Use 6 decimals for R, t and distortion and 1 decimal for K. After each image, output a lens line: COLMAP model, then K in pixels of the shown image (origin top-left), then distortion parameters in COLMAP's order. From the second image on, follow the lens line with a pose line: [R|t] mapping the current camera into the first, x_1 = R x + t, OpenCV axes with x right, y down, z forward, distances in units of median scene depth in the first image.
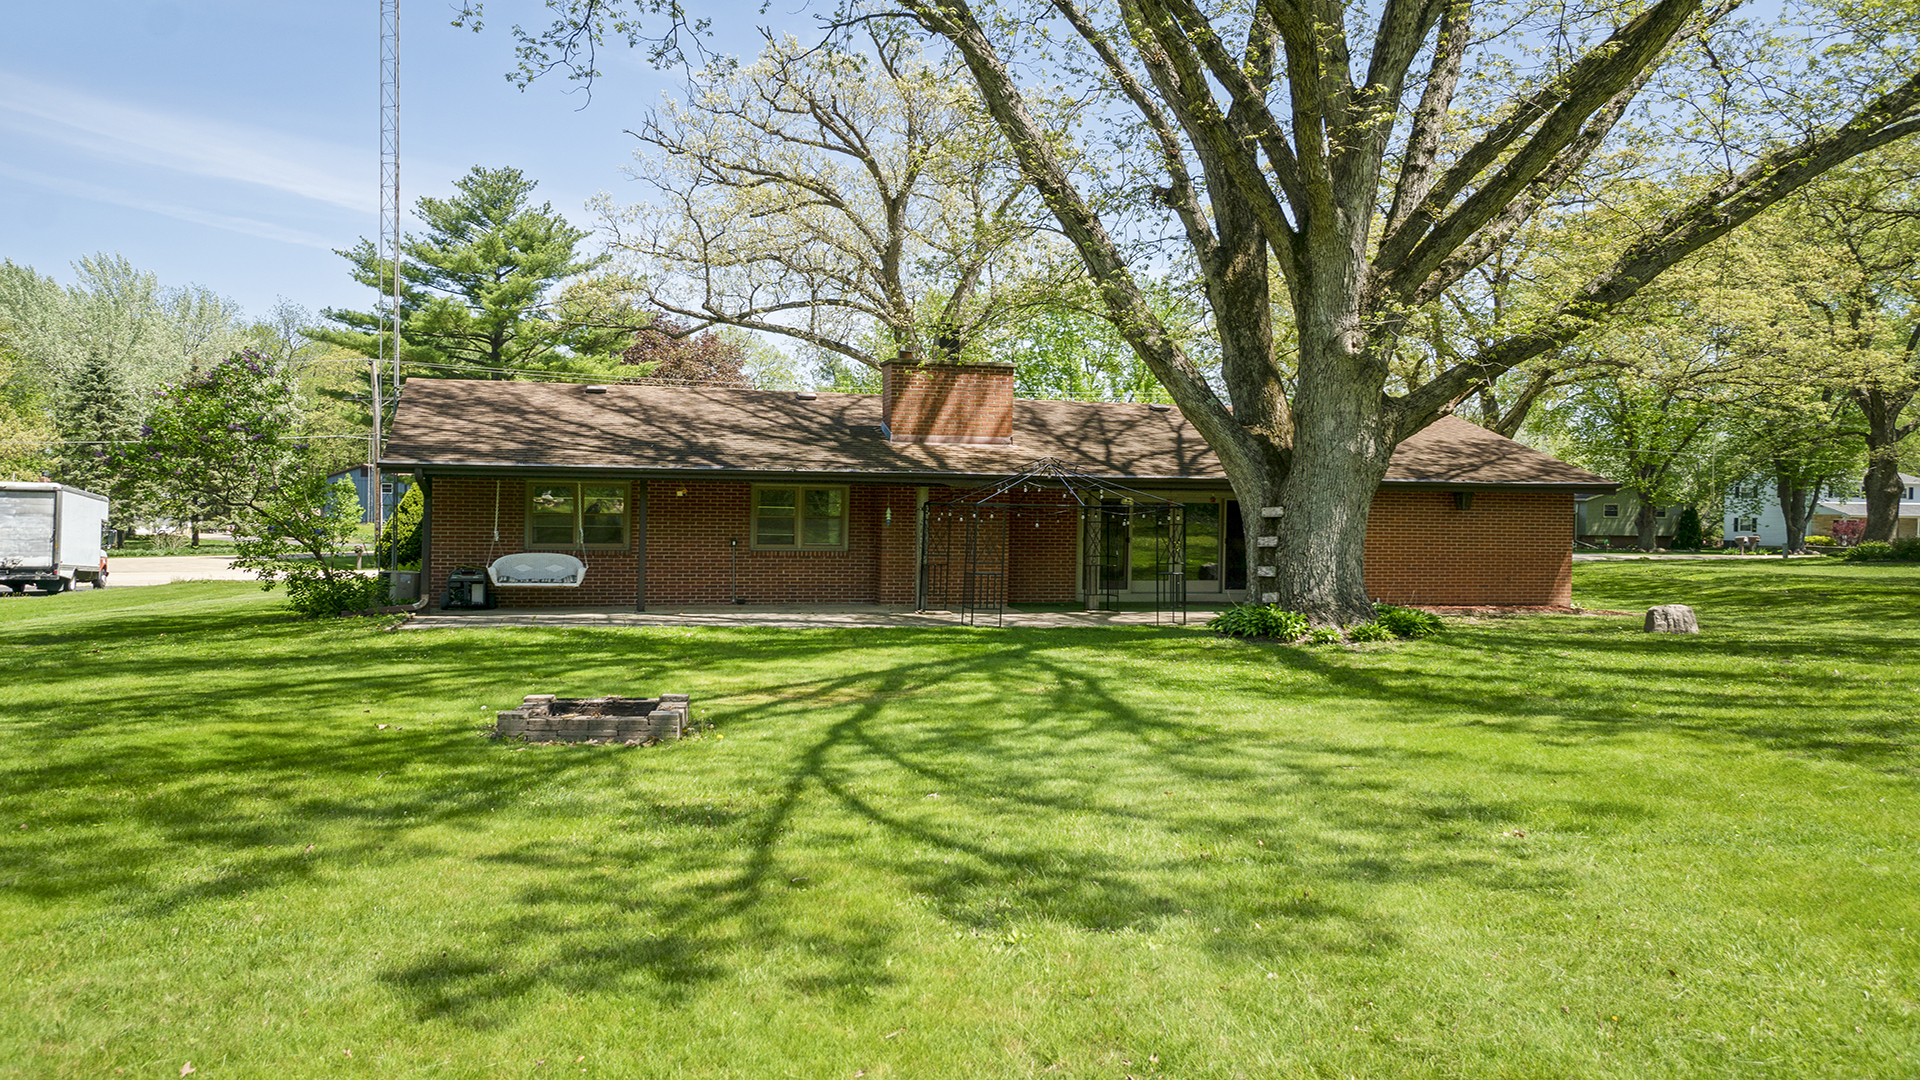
lens RADIAL K [[1473.5, 0, 963.0], [0, 1473.5, 537.5], [0, 0, 1]] dist [0.050430, -0.000705]
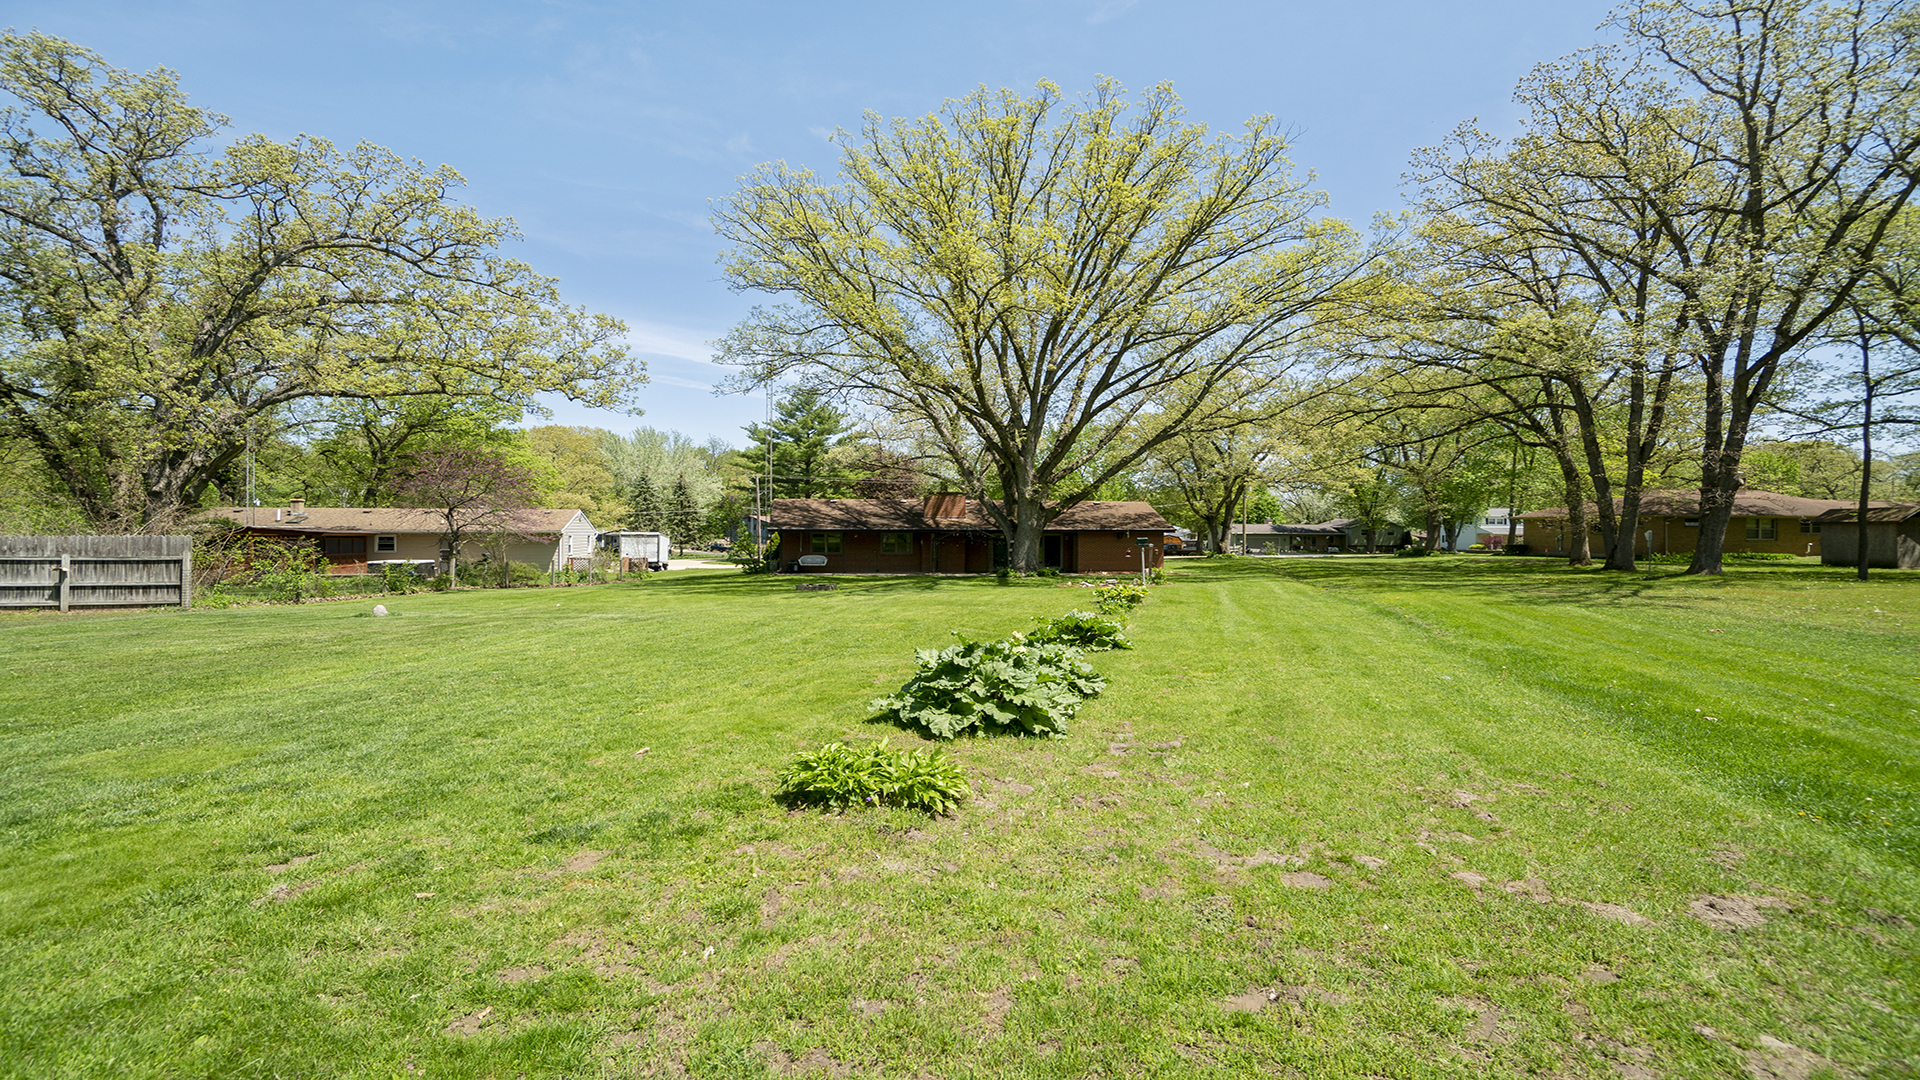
lens RADIAL K [[849.9, 0, 957.7], [0, 849.9, 547.5], [0, 0, 1]] dist [-0.032295, 0.000147]
pose [[0.990492, -0.007988, -0.137336, 0.257107], [0.007942, 0.999968, -0.000883, -0.002053], [0.137338, -0.000216, 0.990524, -0.729675]]
